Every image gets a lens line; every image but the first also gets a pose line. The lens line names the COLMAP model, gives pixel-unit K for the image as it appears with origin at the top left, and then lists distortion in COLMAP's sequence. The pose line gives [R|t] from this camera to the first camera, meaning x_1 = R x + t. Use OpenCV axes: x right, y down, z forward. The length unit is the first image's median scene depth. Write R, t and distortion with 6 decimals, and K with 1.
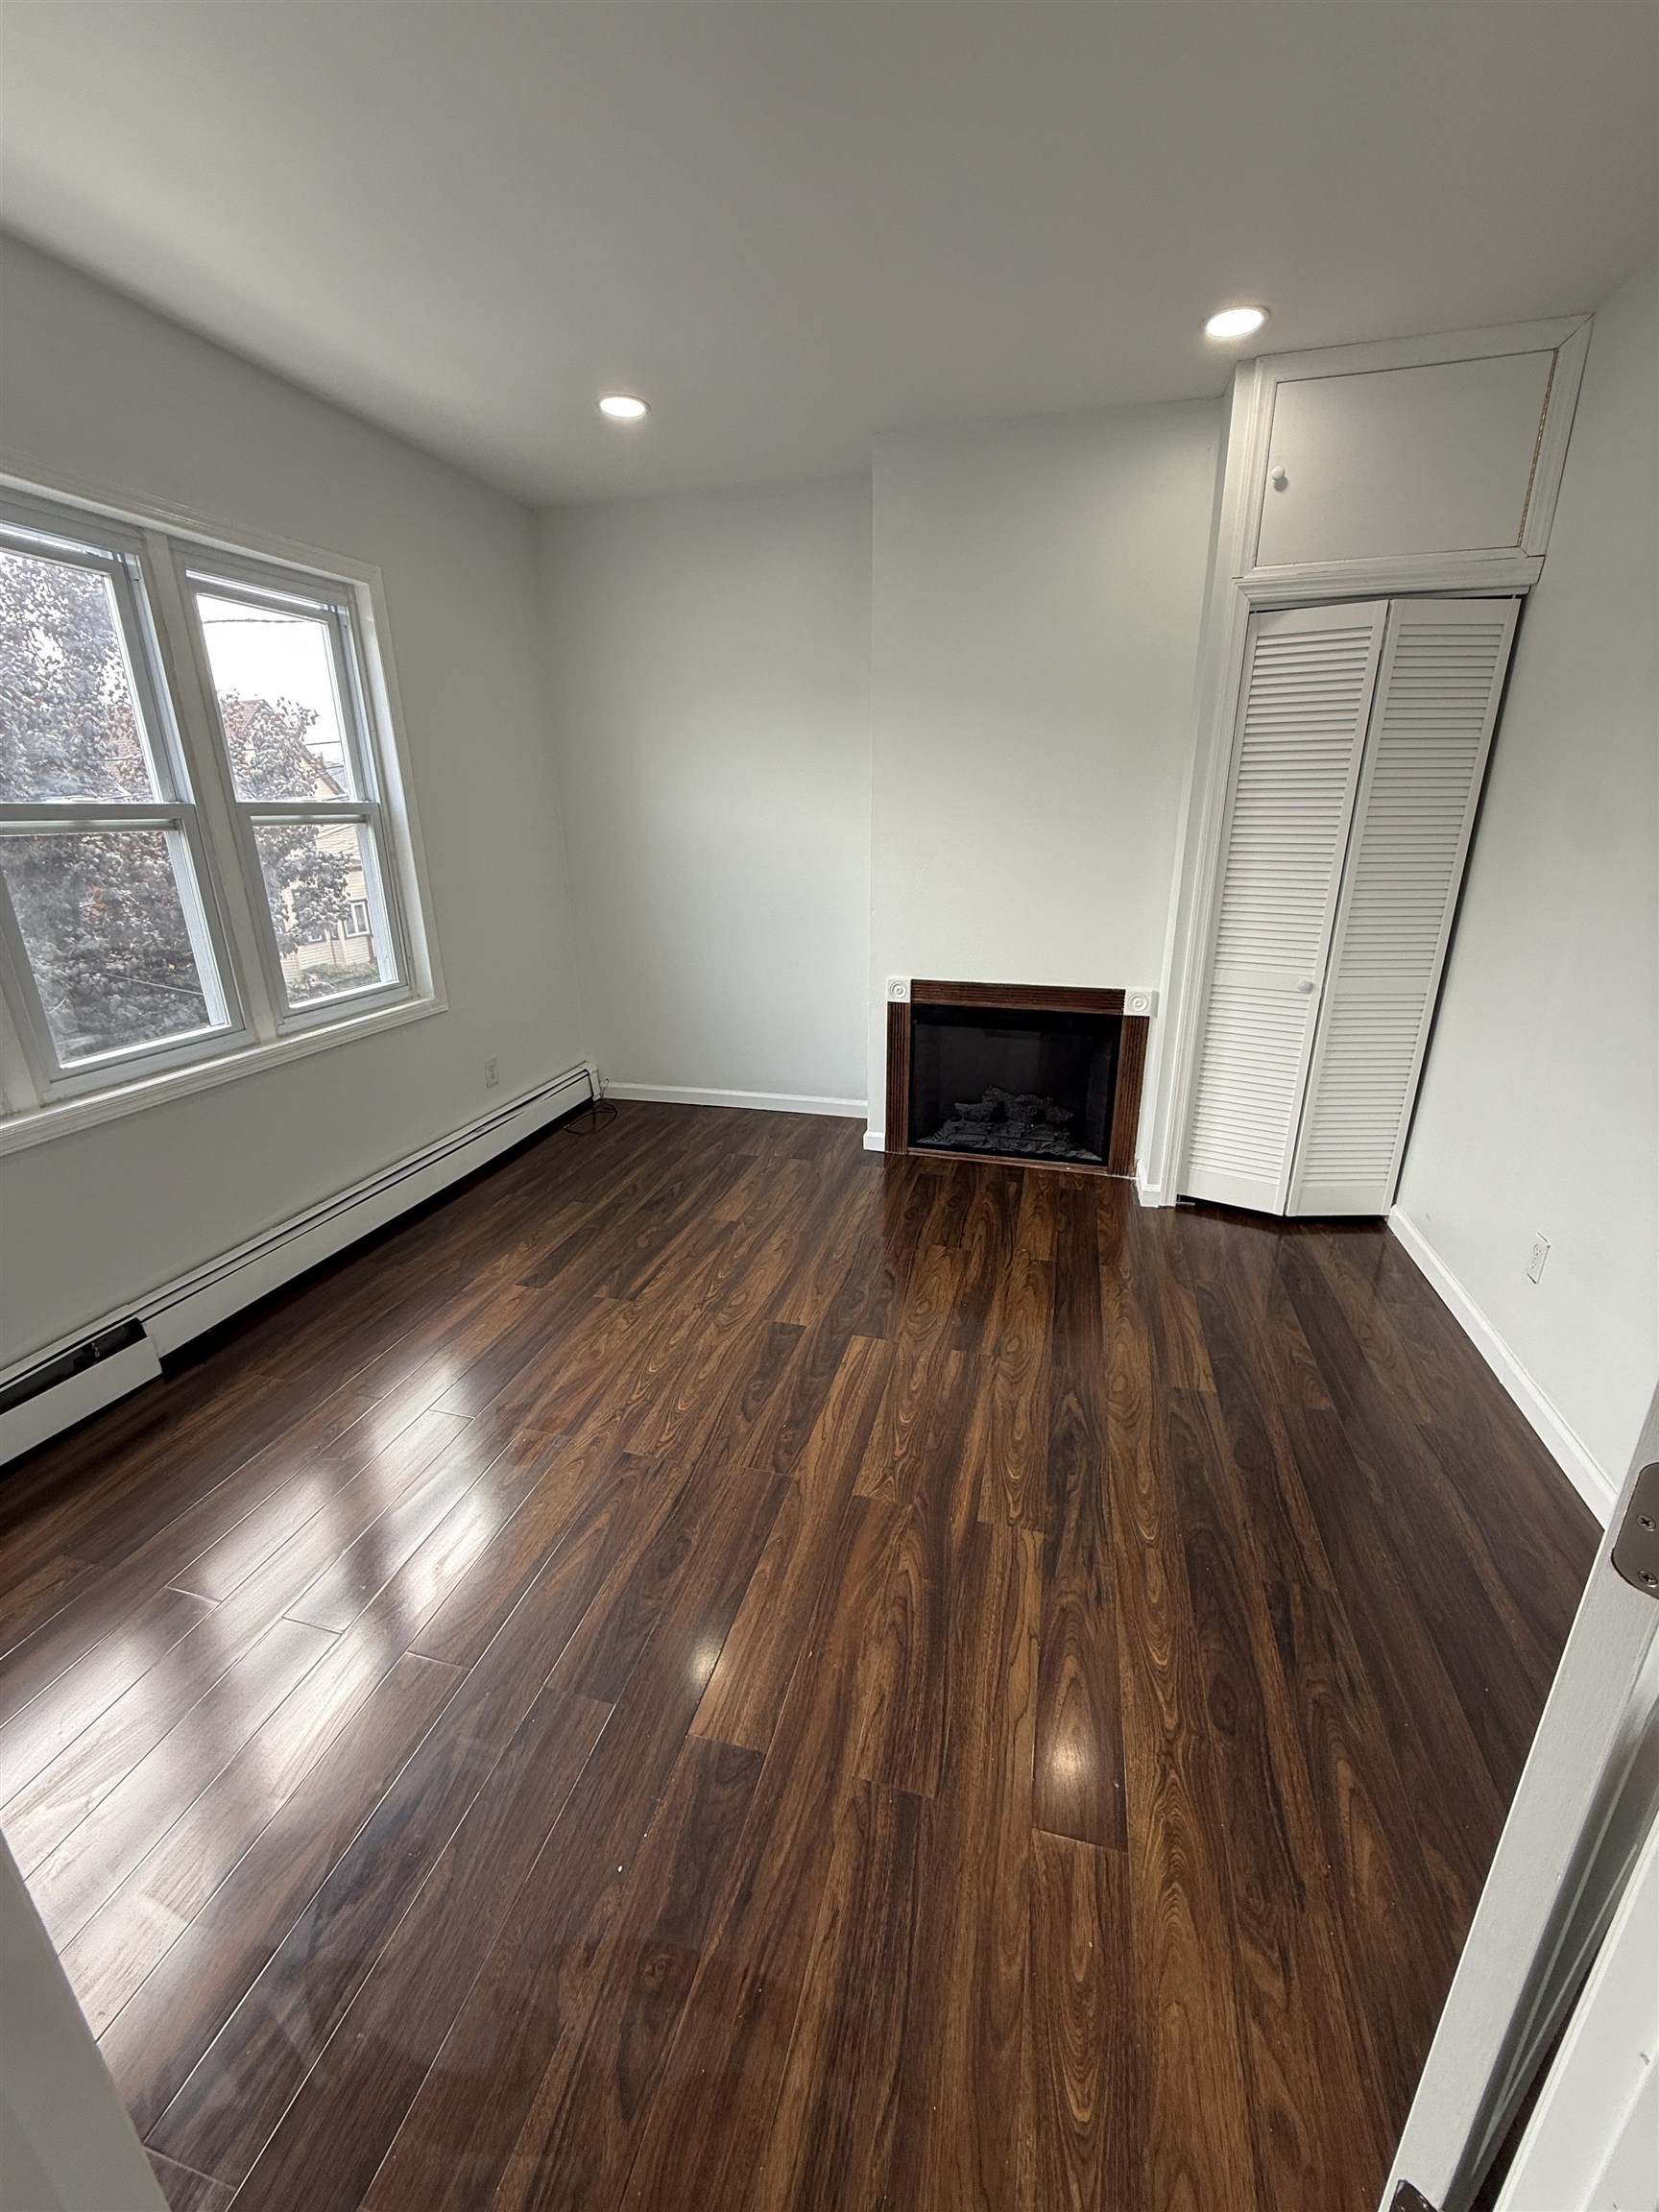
lens RADIAL K [[881.9, 0, 828.7], [0, 881.9, 1098.6], [0, 0, 1]] dist [0.003704, 0.000772]
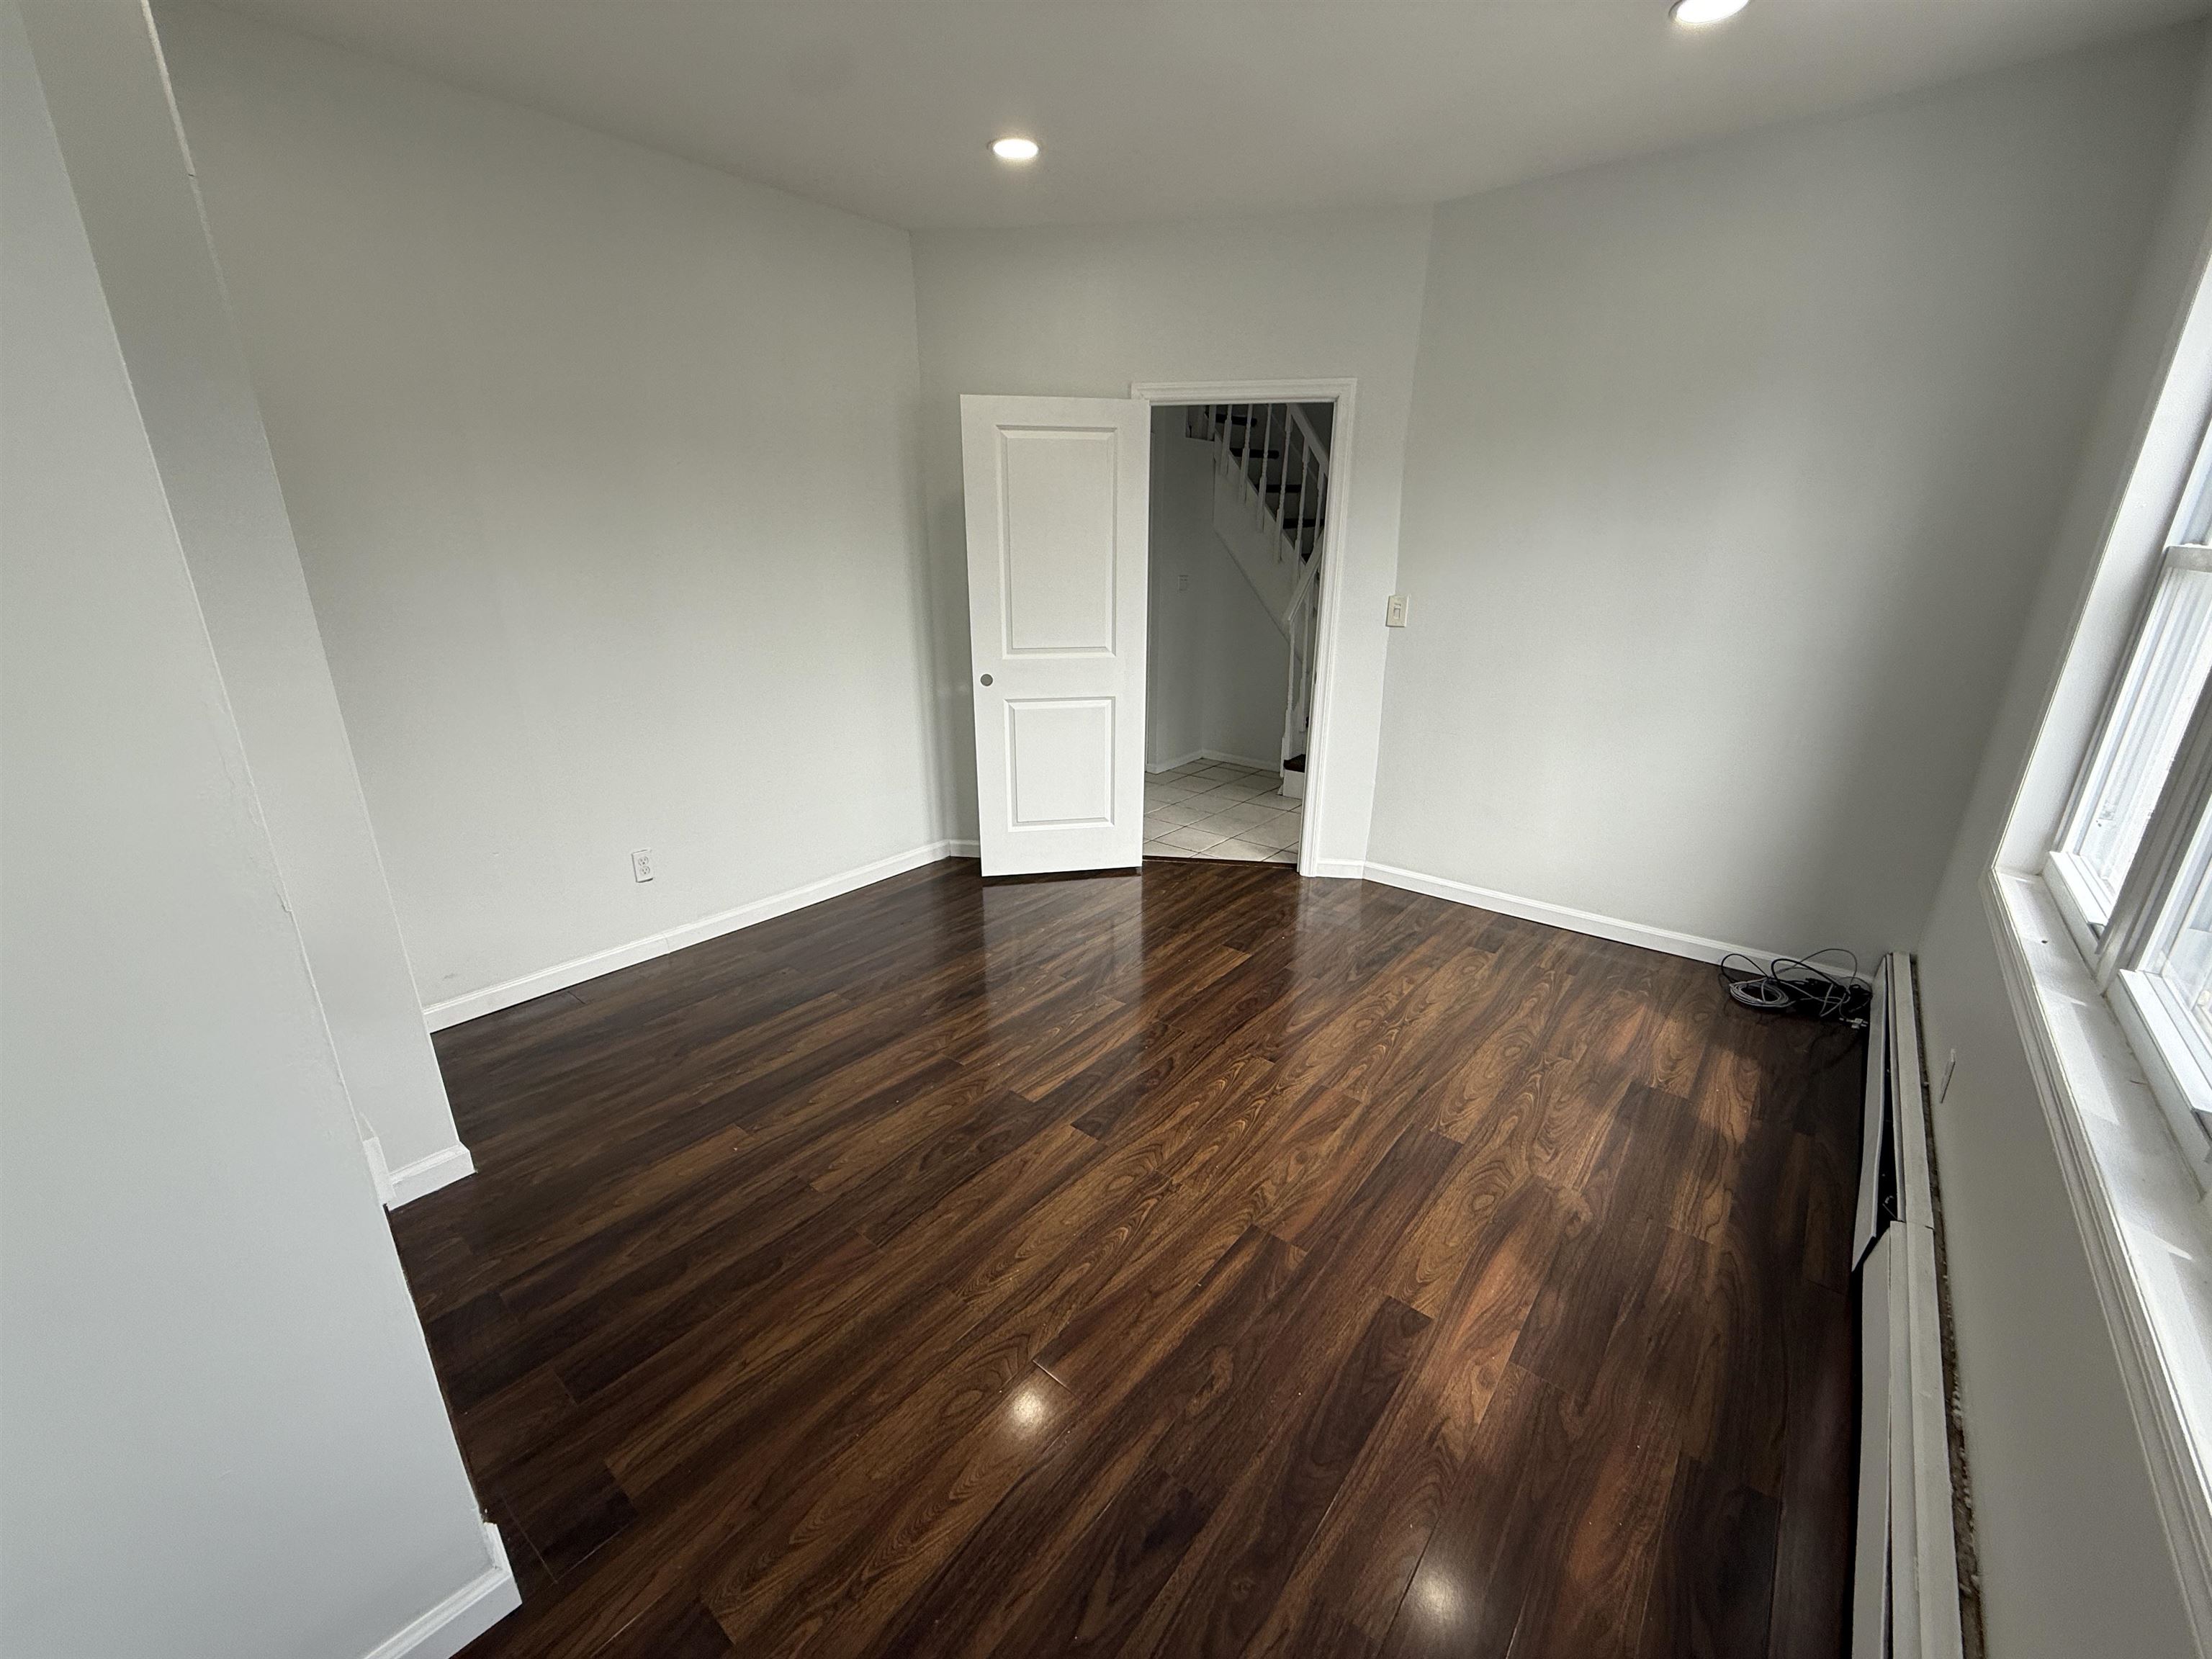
lens RADIAL K [[881.9, 0, 1098.6], [0, 881.9, 834.5], [0, 0, 1]] dist [0.003704, 0.000772]
pose [[-0.906529, -0.129295, 0.401855, -0.381338], [0.142038, 0.803015, 0.578785, -0.508345], [-0.397530, 0.581764, -0.709592, 1.469929]]
